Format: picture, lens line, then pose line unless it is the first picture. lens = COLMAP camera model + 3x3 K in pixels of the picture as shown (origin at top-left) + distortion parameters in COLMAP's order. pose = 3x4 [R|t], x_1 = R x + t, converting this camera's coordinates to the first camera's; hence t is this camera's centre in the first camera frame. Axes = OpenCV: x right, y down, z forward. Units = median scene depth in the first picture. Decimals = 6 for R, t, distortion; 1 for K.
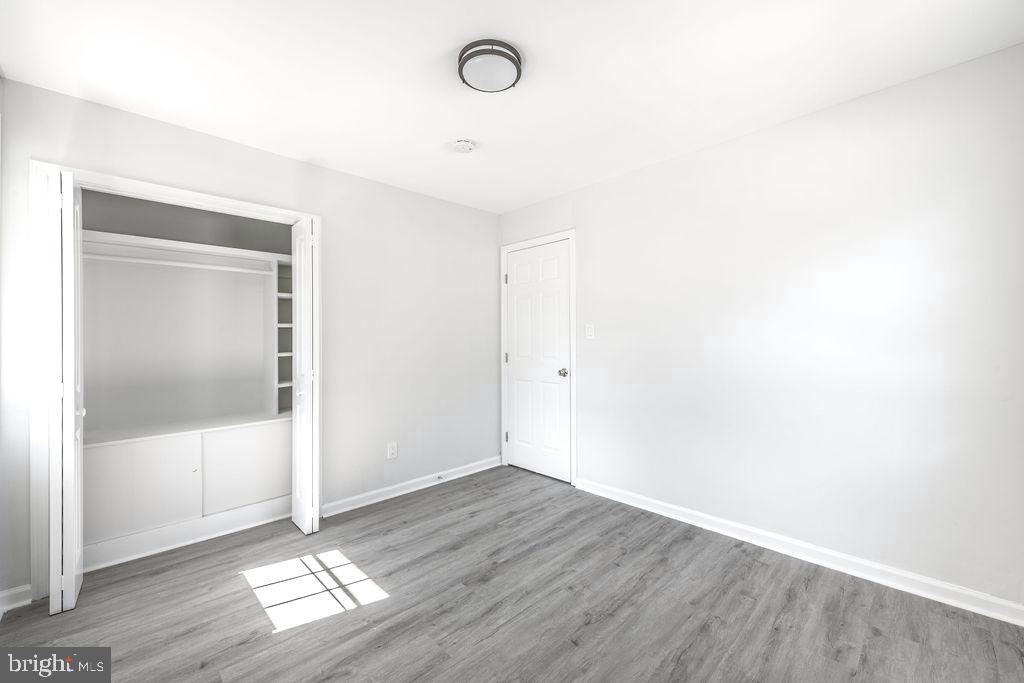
lens RADIAL K [[413.8, 0, 512.1], [0, 413.8, 340.5], [0, 0, 1]] dist [0.000268, -0.000010]
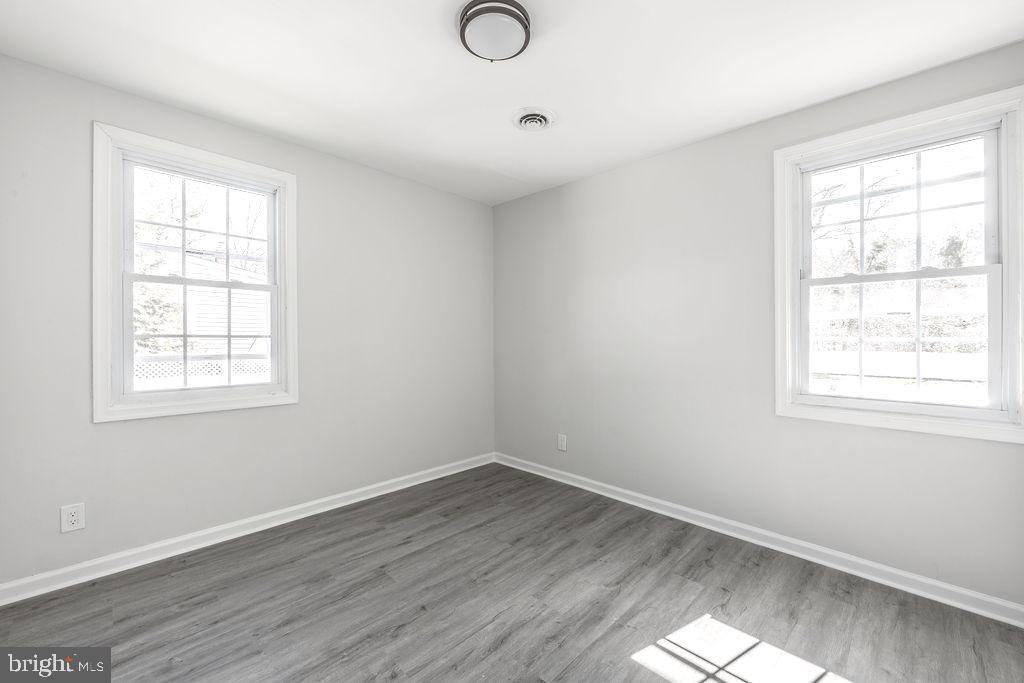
lens RADIAL K [[413.8, 0, 511.9], [0, 413.8, 338.6], [0, 0, 1]] dist [0.000268, -0.000010]
pose [[-0.999773, 0.002879, -0.021094, -0.059266], [0.002814, 0.999991, 0.003118, 0.007819], [0.021103, 0.003058, -0.999773, 1.995170]]
